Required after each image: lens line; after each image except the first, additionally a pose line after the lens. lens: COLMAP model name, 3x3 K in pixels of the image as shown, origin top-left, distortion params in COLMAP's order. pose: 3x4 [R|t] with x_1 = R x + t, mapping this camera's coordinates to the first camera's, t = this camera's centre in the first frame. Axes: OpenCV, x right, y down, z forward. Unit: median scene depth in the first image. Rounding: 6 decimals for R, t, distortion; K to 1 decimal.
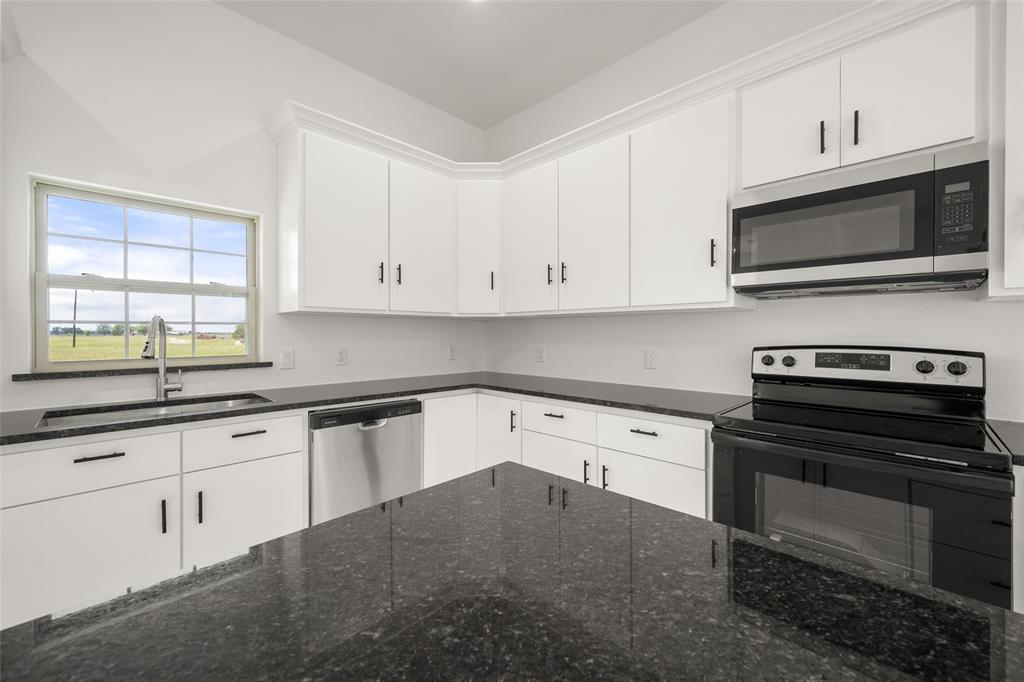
lens RADIAL K [[408.1, 0, 515.0], [0, 408.1, 337.4], [0, 0, 1]] dist [0.000822, 0.000123]
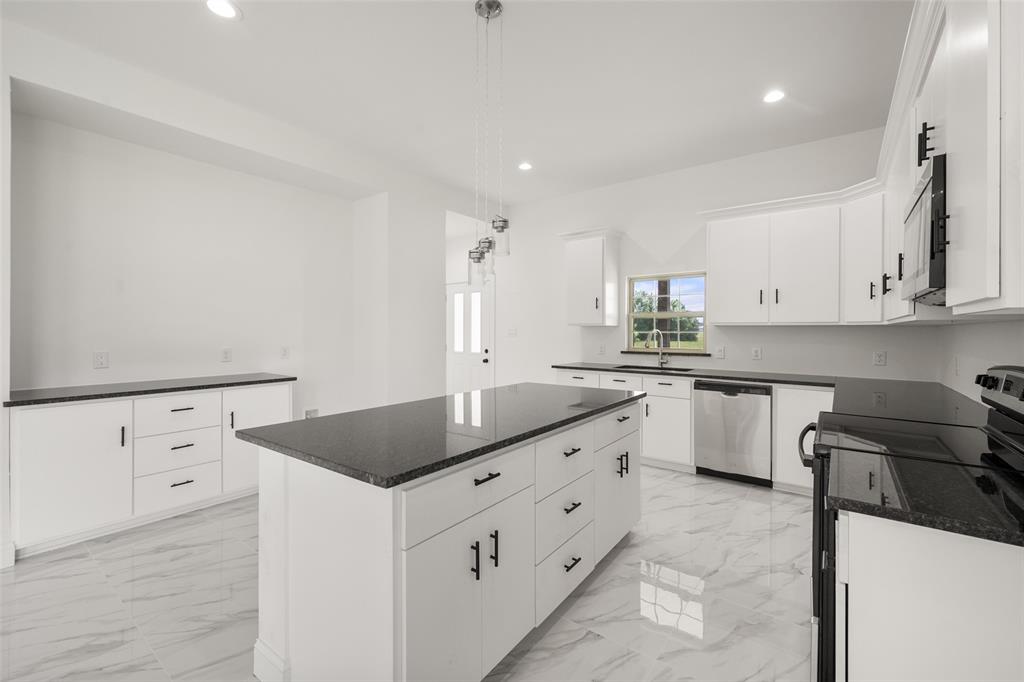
lens RADIAL K [[429.1, 0, 516.8], [0, 429.1, 330.5], [0, 0, 1]] dist [-0.000045, 0.000060]
pose [[0.135386, 0.000593, -0.990793, 1.249649], [-0.013602, 0.999907, -0.001260, -0.029091], [0.990700, 0.013648, 0.135381, -0.080826]]
